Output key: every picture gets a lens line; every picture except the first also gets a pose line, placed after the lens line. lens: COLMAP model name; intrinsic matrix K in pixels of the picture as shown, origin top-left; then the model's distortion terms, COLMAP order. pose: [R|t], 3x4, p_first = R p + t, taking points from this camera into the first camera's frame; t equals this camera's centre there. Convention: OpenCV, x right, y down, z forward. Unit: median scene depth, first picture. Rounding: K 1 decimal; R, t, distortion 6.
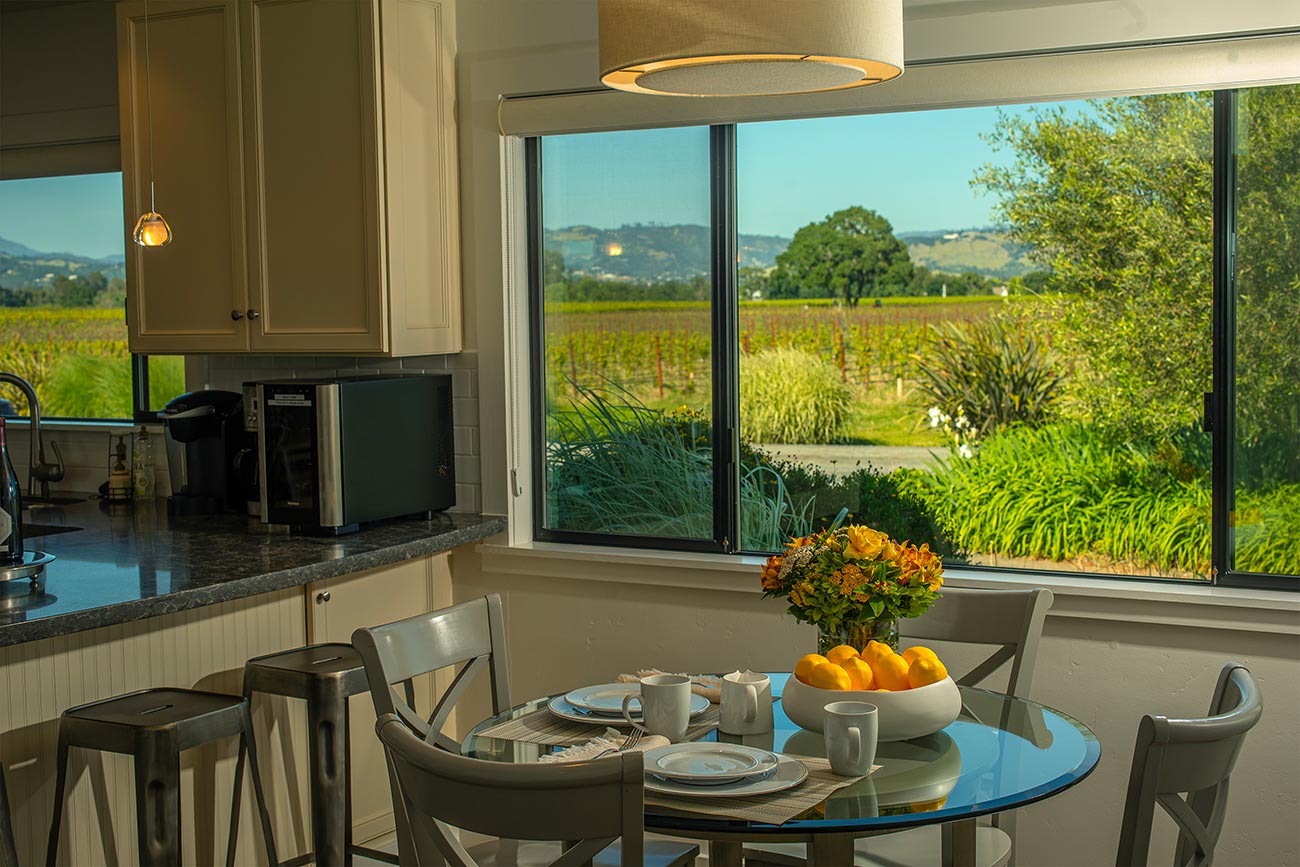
lens RADIAL K [[1893.0, 0, 650.0], [0, 1893.0, 433.5], [0, 0, 1]] dist [-0.020365, -0.007125]
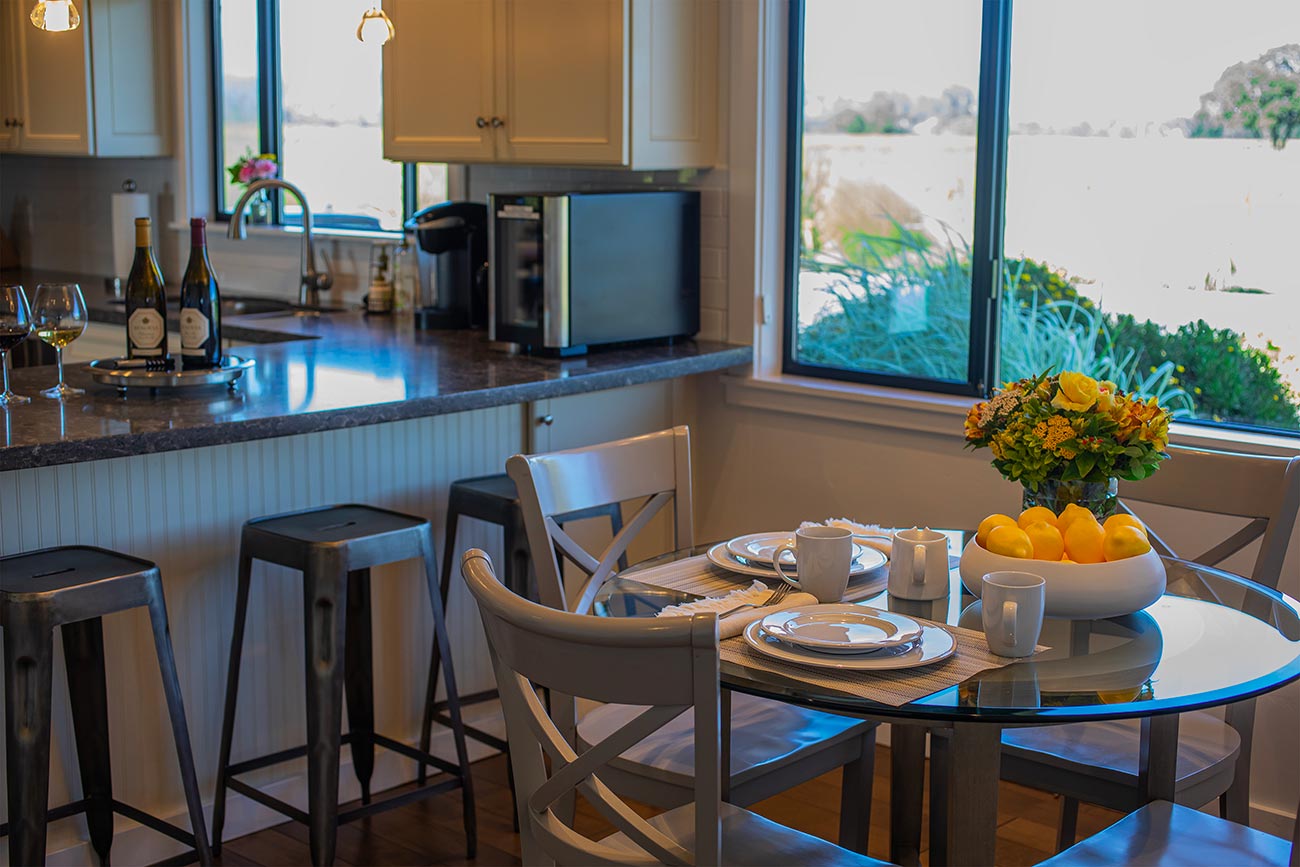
lens RADIAL K [[1893.0, 0, 650.0], [0, 1893.0, 433.5], [0, 0, 1]] dist [-0.020365, -0.007125]
pose [[0.975942, 0.057417, -0.210334, 0.079707], [-0.038920, 0.995085, 0.091055, 0.003813], [0.214529, -0.080678, 0.973380, 0.079489]]
